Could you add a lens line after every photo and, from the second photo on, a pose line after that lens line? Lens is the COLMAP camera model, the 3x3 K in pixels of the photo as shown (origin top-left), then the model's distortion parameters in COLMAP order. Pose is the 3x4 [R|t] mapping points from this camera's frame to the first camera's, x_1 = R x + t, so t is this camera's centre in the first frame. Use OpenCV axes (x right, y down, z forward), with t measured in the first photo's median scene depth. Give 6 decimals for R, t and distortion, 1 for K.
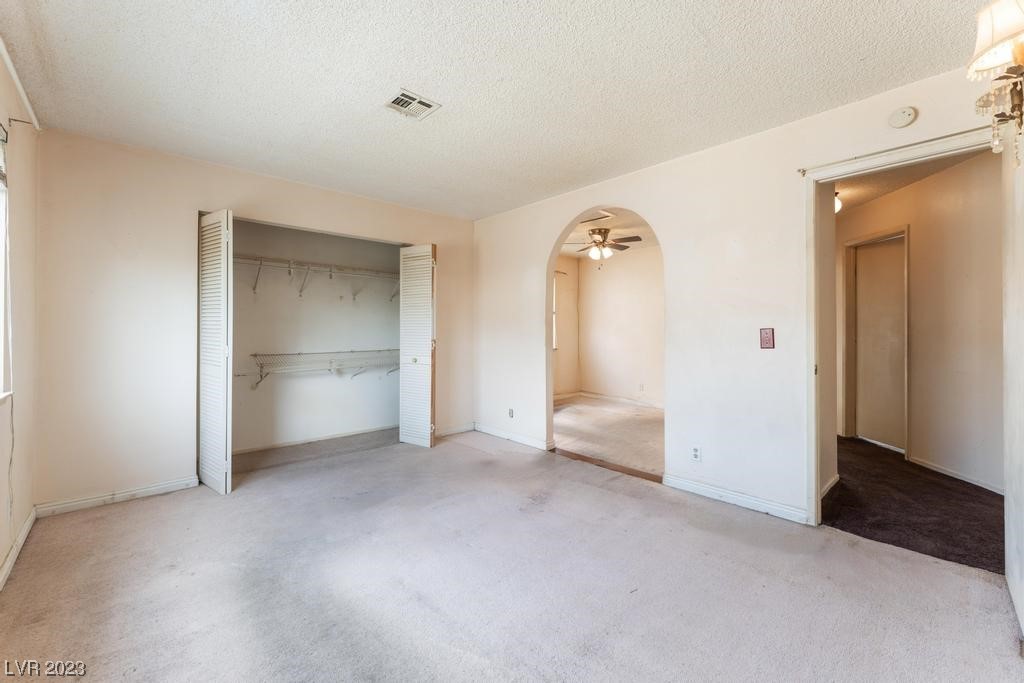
lens RADIAL K [[415.4, 0, 508.0], [0, 415.4, 342.2], [0, 0, 1]] dist [-0.017706, 0.004581]
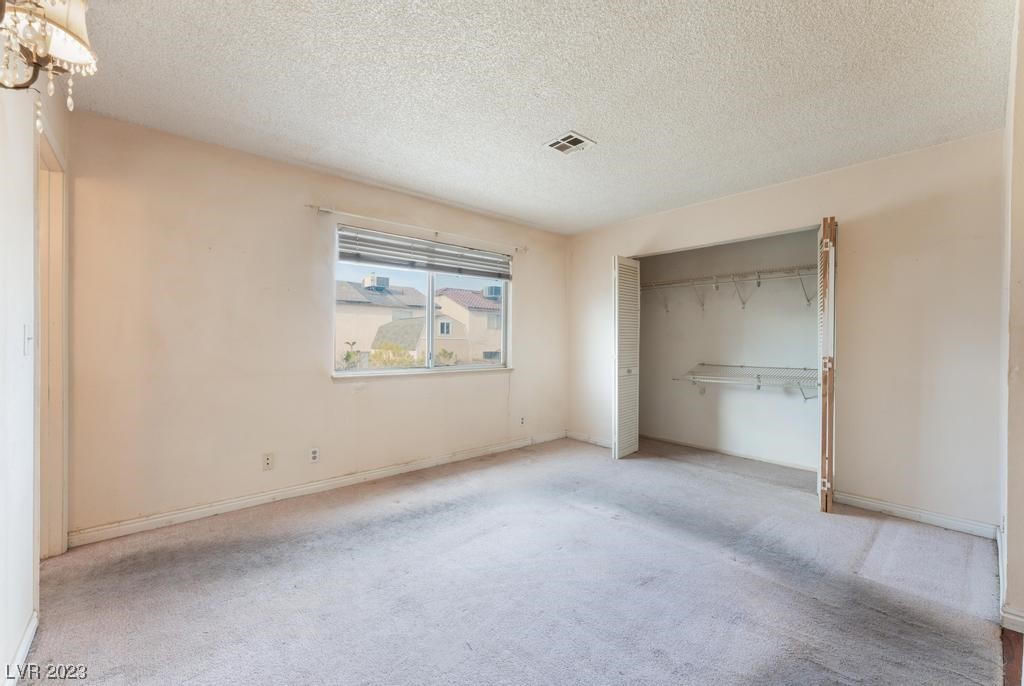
lens RADIAL K [[418.8, 0, 512.0], [0, 418.8, 343.0], [0, 0, 1]] dist [0.001933, 0.000533]
pose [[-0.024900, 0.005761, -0.999673, 0.487066], [-0.035965, 0.999331, 0.006655, -0.013295], [0.999043, 0.036119, -0.024676, 0.445857]]
